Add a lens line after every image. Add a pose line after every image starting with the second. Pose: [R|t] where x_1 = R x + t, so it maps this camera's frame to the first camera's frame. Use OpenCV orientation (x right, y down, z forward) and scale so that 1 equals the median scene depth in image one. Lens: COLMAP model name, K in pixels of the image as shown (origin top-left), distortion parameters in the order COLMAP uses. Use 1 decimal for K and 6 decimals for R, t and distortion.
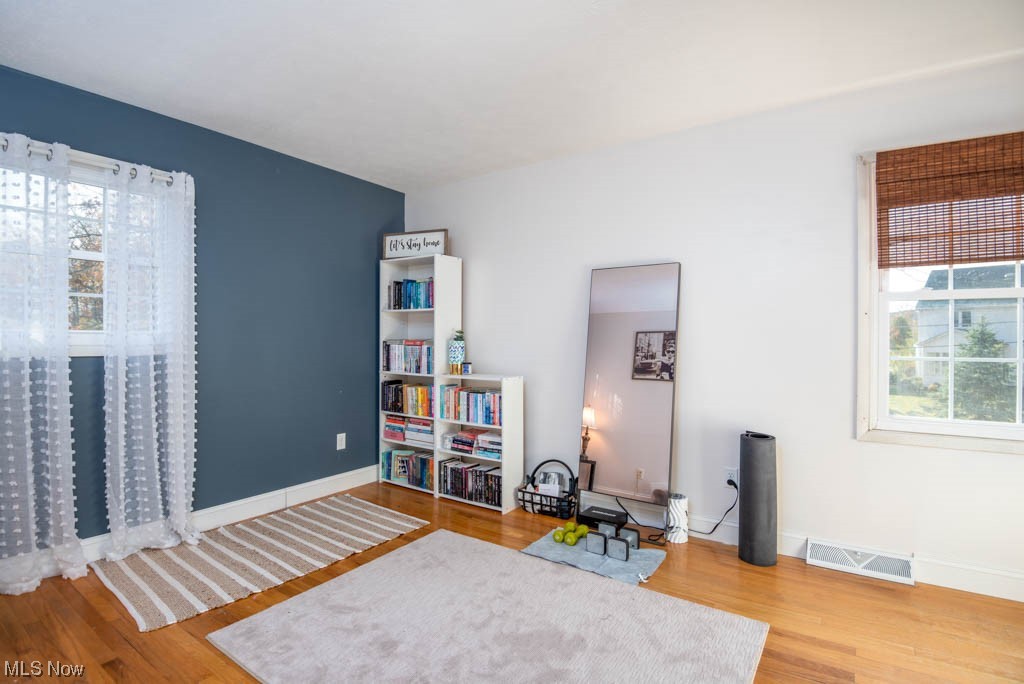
lens RADIAL K [[492.6, 0, 512.0], [0, 492.6, 342.0], [0, 0, 1]] dist [-0.032631, -0.000159]
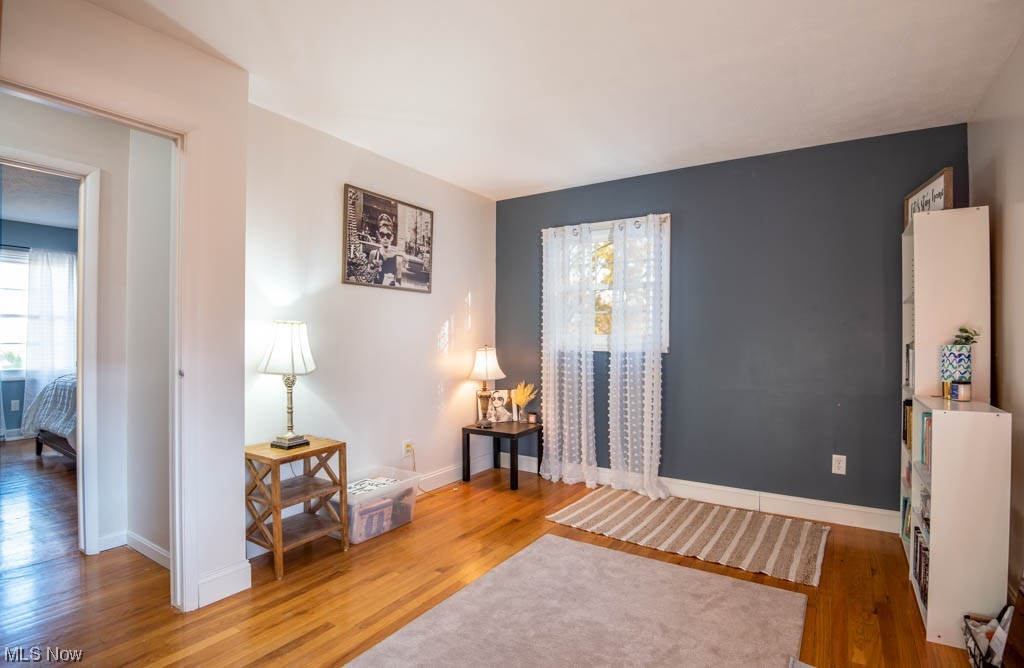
lens RADIAL K [[512.1, 0, 512.0], [0, 512.1, 334.0], [0, 0, 1]] dist [-0.000696, -0.000067]
pose [[0.025240, -0.006113, -0.999663, 0.683735], [-0.005816, 0.999963, -0.006261, -0.012166], [0.999664, 0.005972, 0.025204, 0.571221]]
